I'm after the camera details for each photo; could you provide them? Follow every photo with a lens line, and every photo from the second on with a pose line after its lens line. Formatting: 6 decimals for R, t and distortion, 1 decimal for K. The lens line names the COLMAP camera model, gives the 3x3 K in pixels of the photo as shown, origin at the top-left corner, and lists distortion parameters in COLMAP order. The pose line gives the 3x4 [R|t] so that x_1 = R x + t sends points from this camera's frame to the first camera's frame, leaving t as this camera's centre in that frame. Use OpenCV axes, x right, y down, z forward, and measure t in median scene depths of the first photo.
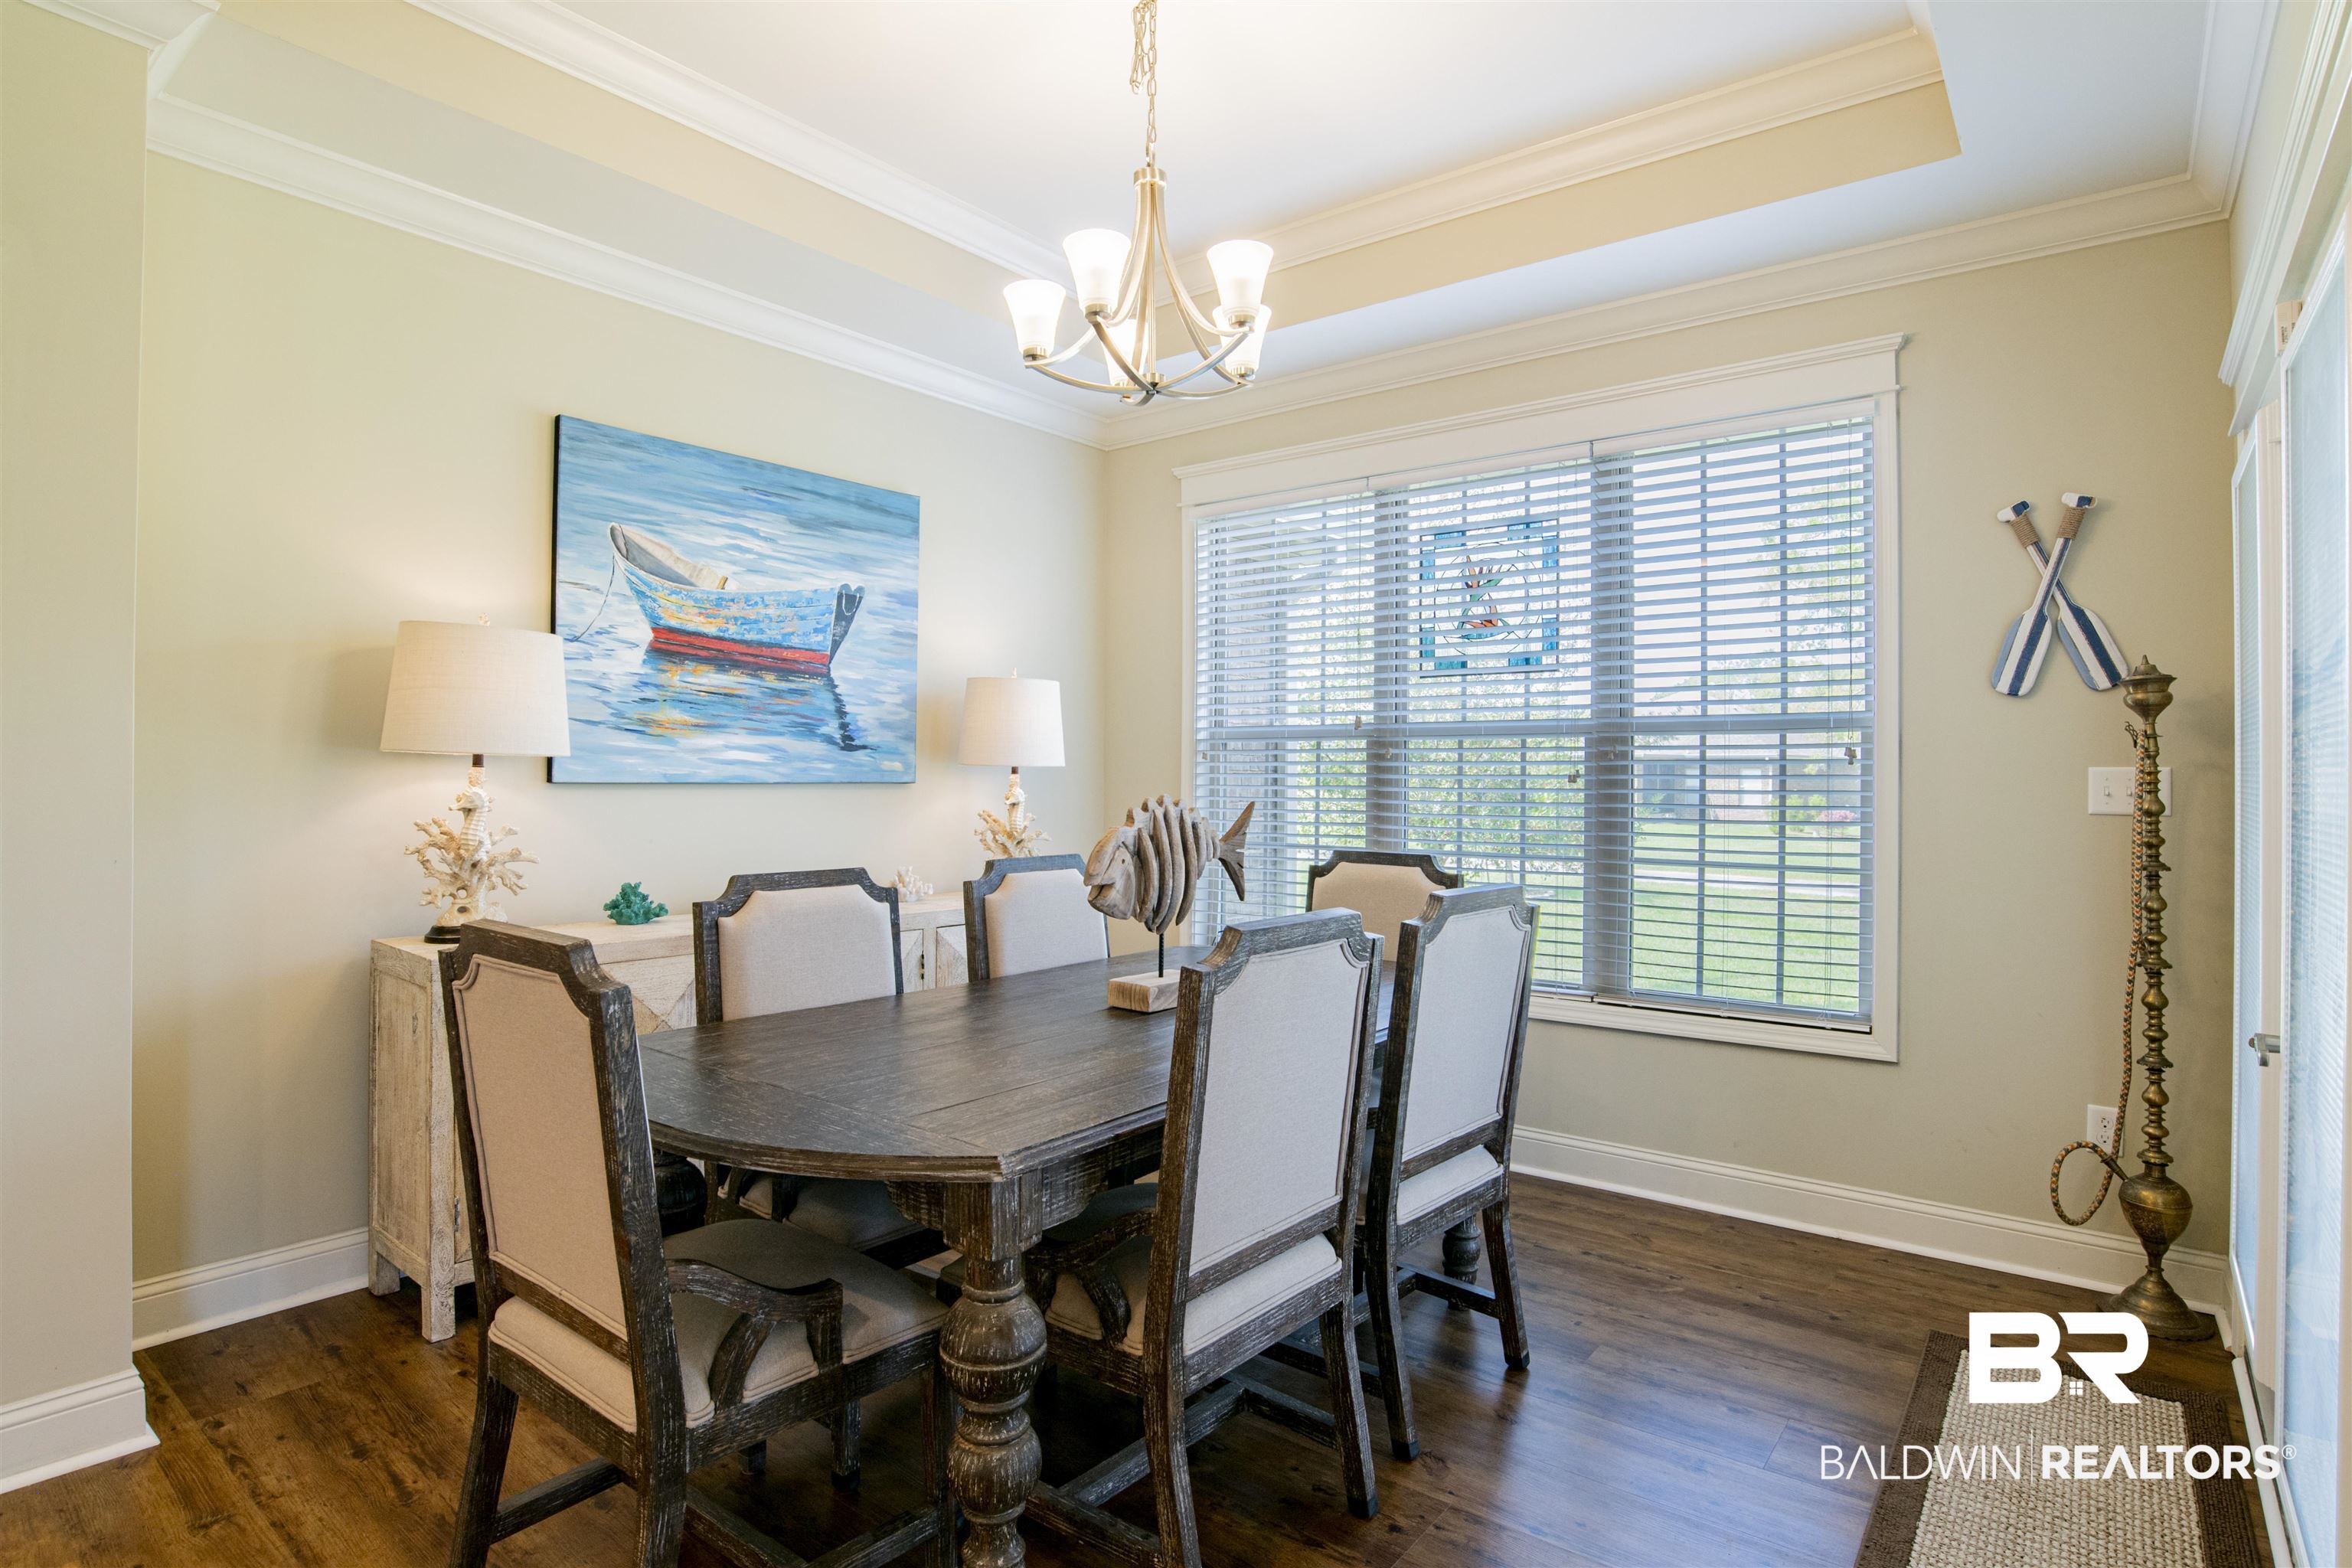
lens RADIAL K [[1208.7, 0, 1193.5], [0, 1208.7, 765.3], [0, 0, 1]] dist [-0.061574, 0.022293]
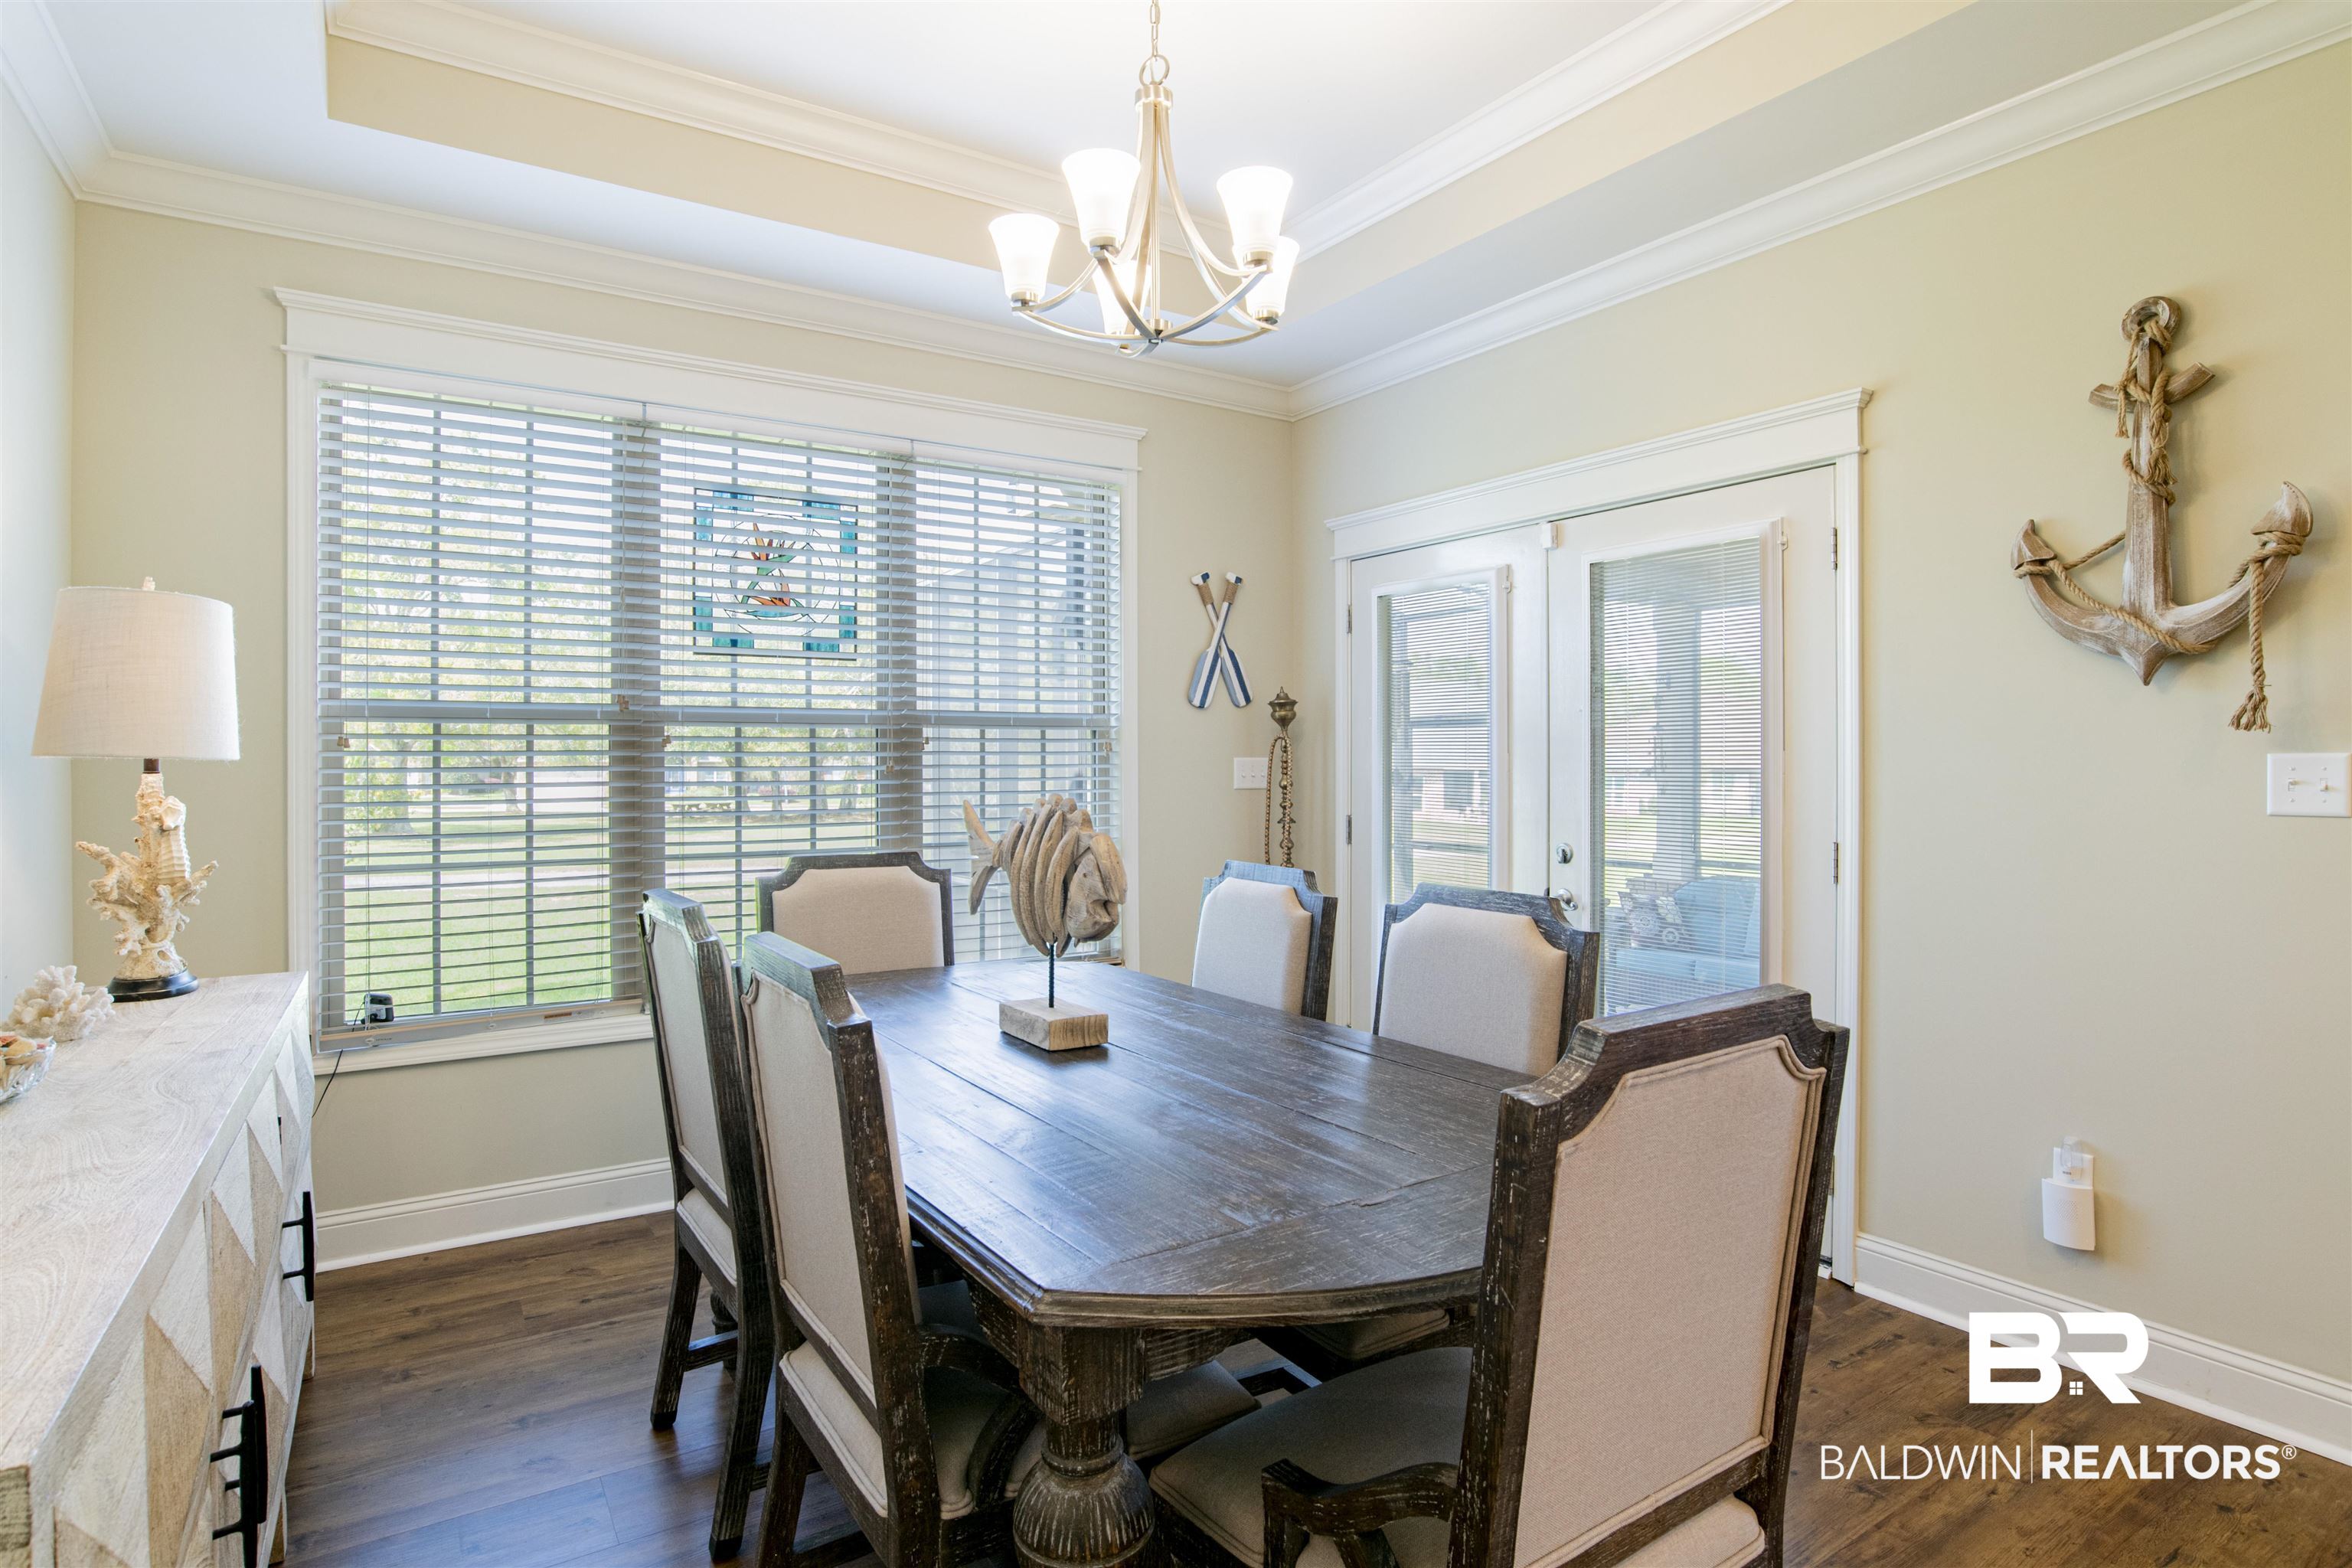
lens RADIAL K [[1208.7, 0, 1172.9], [0, 1208.7, 763.7], [0, 0, 1]] dist [-0.061574, 0.022293]
pose [[0.330677, -0.004666, 0.943732, -0.503515], [-0.000673, 0.999986, 0.005180, 0.000248], [-0.943744, -0.002348, 0.330670, 0.403736]]
